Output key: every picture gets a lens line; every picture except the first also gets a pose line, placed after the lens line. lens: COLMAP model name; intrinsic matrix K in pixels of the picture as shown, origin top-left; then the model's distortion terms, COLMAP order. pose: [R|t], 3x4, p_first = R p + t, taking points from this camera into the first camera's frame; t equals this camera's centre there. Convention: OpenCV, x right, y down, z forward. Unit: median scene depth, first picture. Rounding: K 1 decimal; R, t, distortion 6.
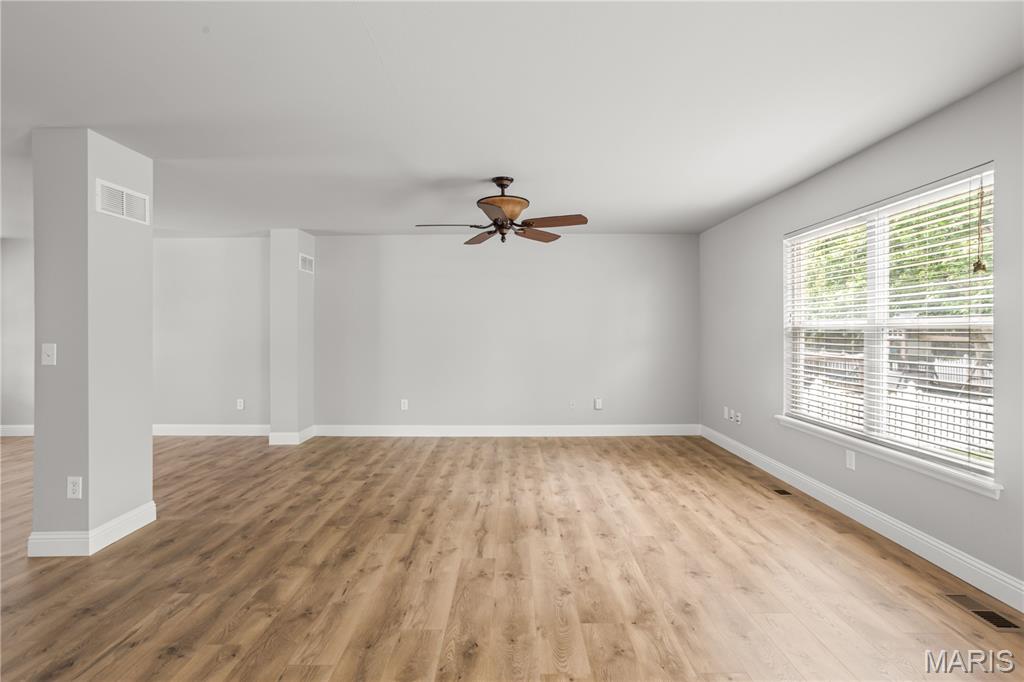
lens RADIAL K [[495.5, 0, 506.4], [0, 495.5, 330.9], [0, 0, 1]] dist [-0.054256, 0.033481]
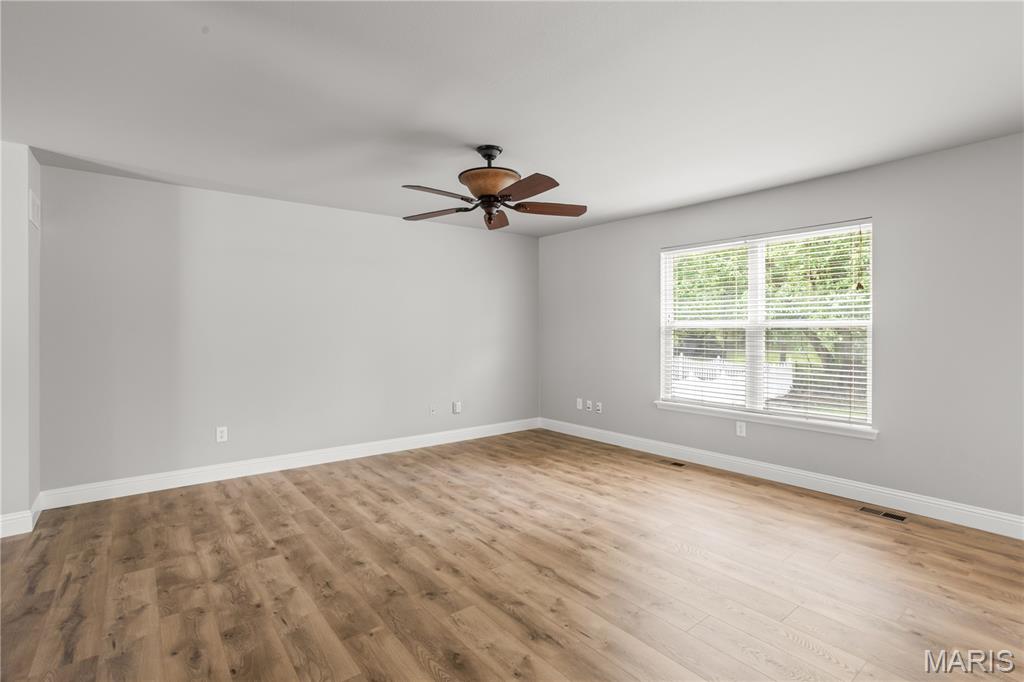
lens RADIAL K [[495.3, 0, 510.9], [0, 495.3, 329.0], [0, 0, 1]] dist [-0.053465, 0.033649]
pose [[0.775120, 0.002282, 0.631810, -0.538050], [-0.001324, 0.999997, -0.001987, 0.002193], [-0.631813, 0.000704, 0.775120, 0.343488]]
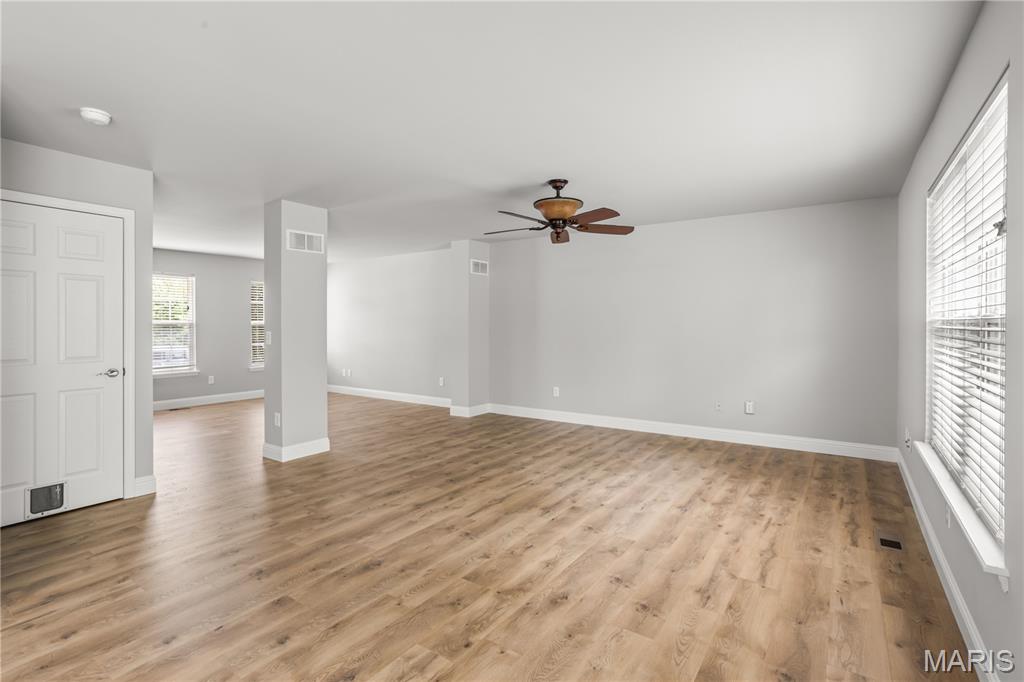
lens RADIAL K [[496.1, 0, 499.7], [0, 496.1, 325.2], [0, 0, 1]] dist [-0.043287, 0.000393]
pose [[0.816934, 0.003041, -0.576723, 0.532297], [-0.000524, 0.999990, 0.004530, -0.003414], [0.576731, -0.003399, 0.816927, 0.061653]]
